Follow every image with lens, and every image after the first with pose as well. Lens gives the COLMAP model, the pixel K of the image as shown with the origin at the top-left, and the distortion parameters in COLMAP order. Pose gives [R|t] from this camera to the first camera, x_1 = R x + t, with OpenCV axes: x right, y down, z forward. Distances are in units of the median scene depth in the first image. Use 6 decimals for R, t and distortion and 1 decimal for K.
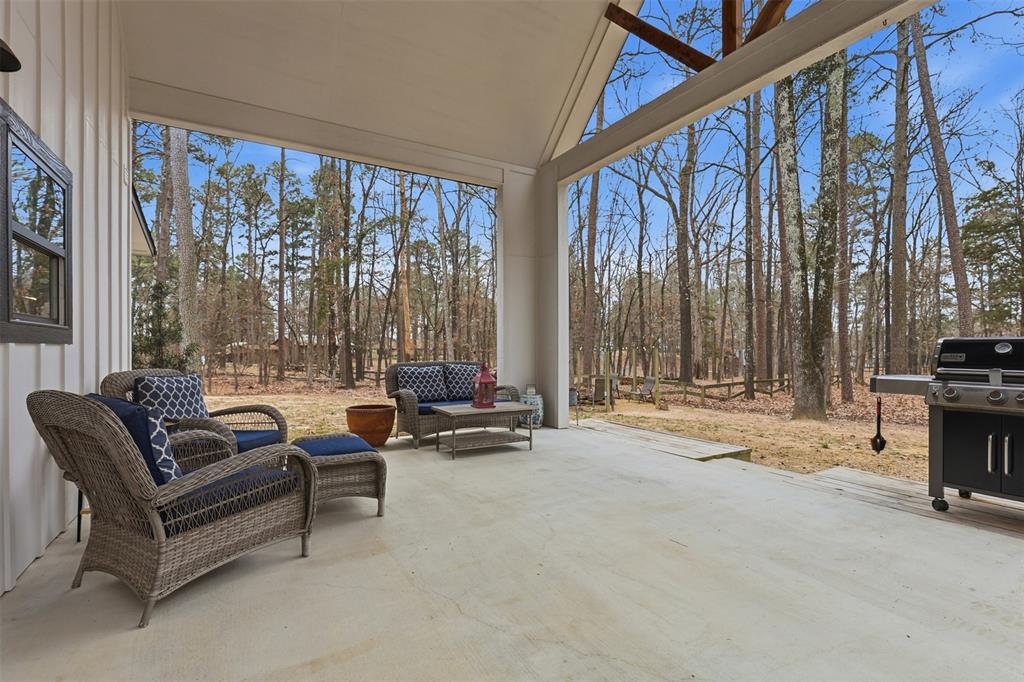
lens RADIAL K [[466.1, 0, 512.7], [0, 466.1, 345.6], [0, 0, 1]] dist [-0.002481, 0.000132]
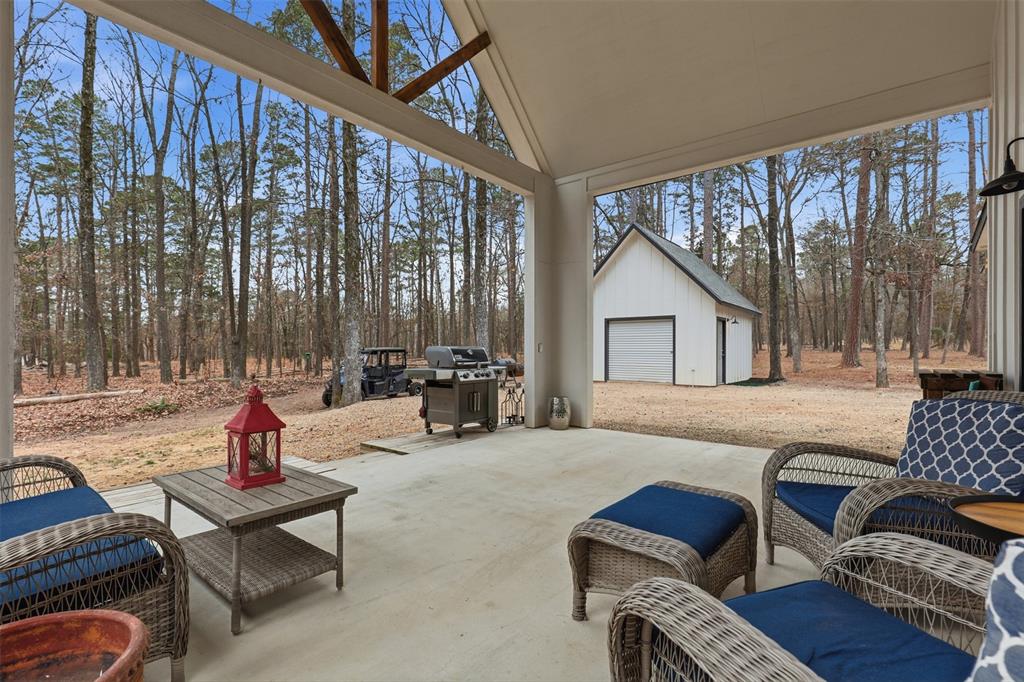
lens RADIAL K [[466.1, 0, 515.0], [0, 466.1, 347.9], [0, 0, 1]] dist [-0.002481, 0.000132]
pose [[-0.359384, 0.007030, 0.933163, -0.754764], [-0.003709, 0.999953, -0.008962, 0.002977], [-0.933183, -0.006682, -0.359341, 1.193506]]
